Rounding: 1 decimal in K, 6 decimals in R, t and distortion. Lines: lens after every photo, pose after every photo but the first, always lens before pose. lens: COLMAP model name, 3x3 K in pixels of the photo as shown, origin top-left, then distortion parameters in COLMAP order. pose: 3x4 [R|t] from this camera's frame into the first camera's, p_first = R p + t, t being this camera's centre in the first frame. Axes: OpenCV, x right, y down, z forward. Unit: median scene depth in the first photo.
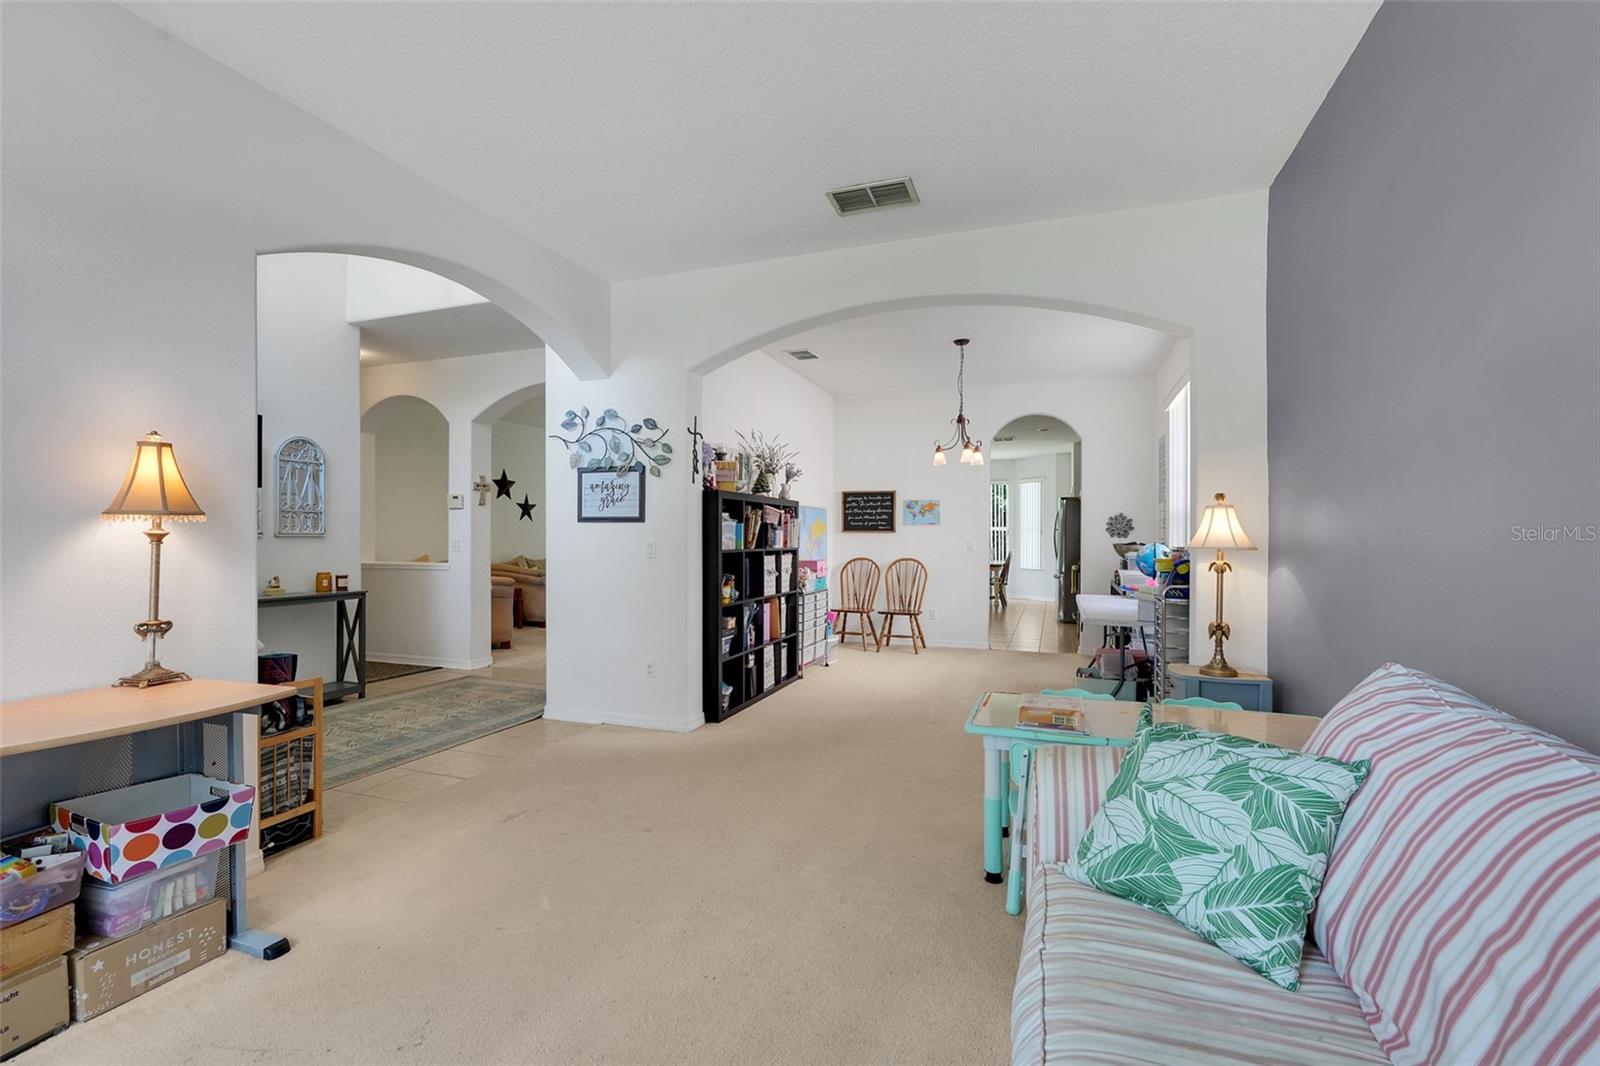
lens RADIAL K [[696.5, 0, 791.4], [0, 696.5, 535.8], [0, 0, 1]] dist [-0.016174, 0.008529]
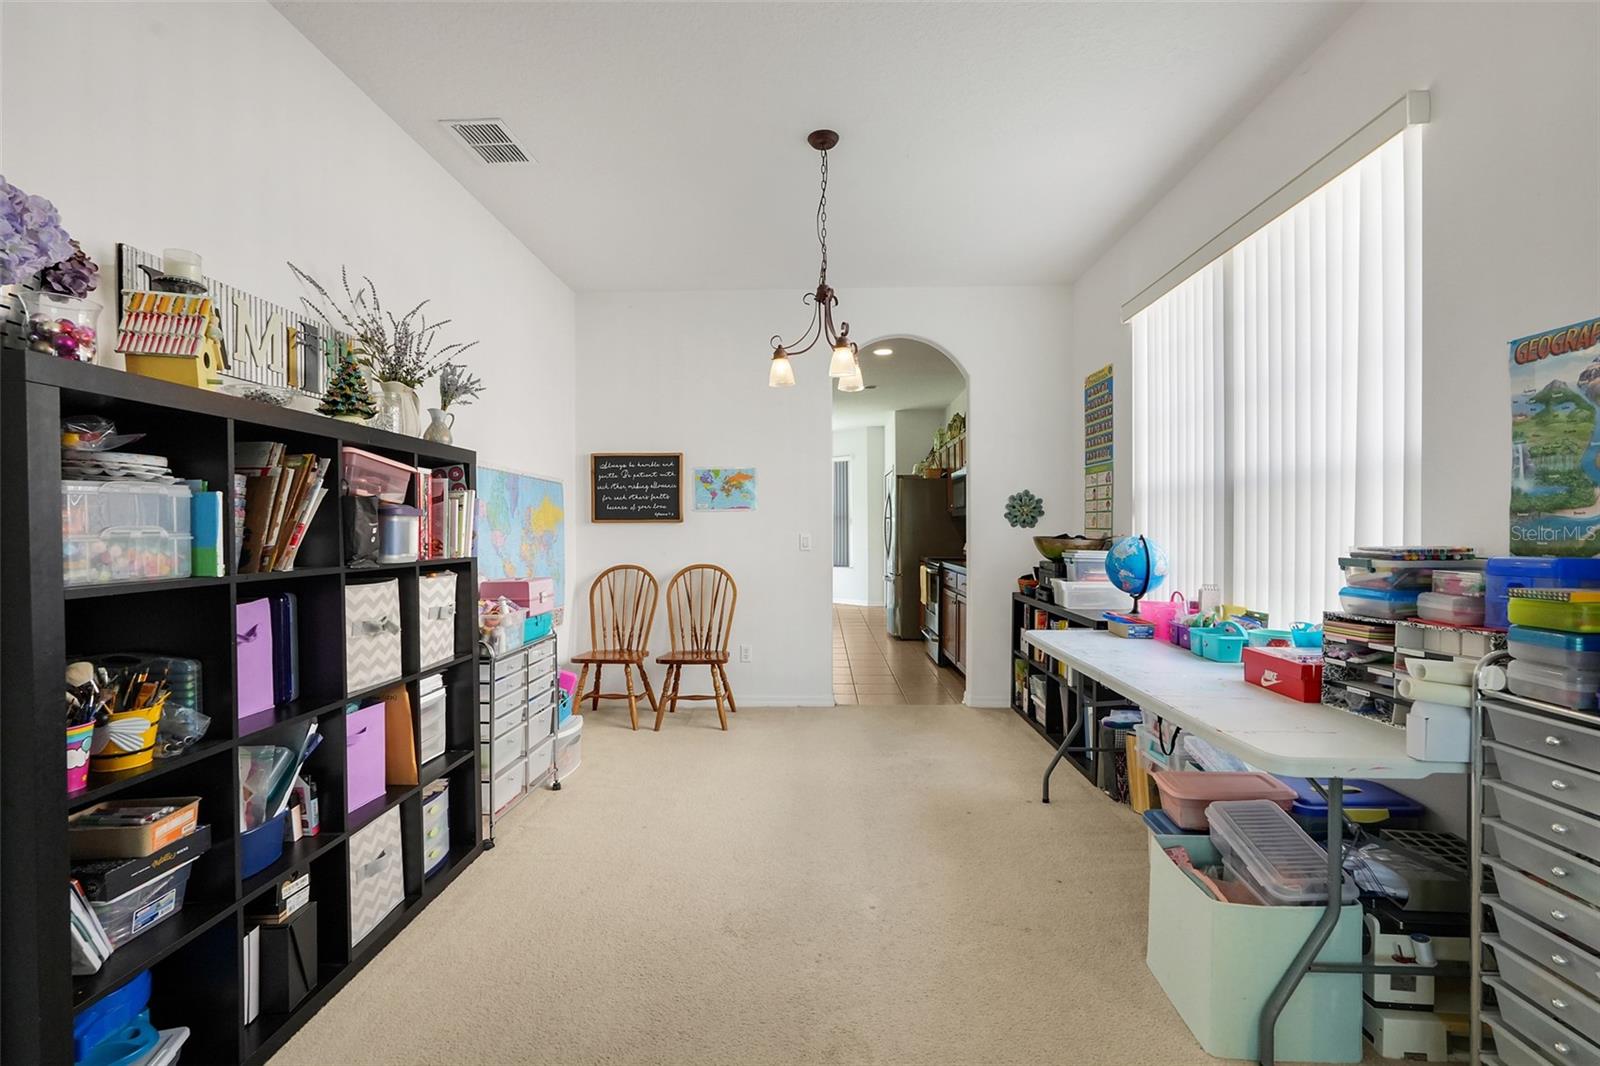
lens RADIAL K [[696.5, 0, 791.4], [0, 696.5, 535.8], [0, 0, 1]] dist [-0.016174, 0.008529]
pose [[0.946996, -0.012966, 0.320984, 0.051586], [0.009401, 0.999876, 0.012656, 0.000222], [-0.321109, -0.008968, 0.947000, 0.459797]]
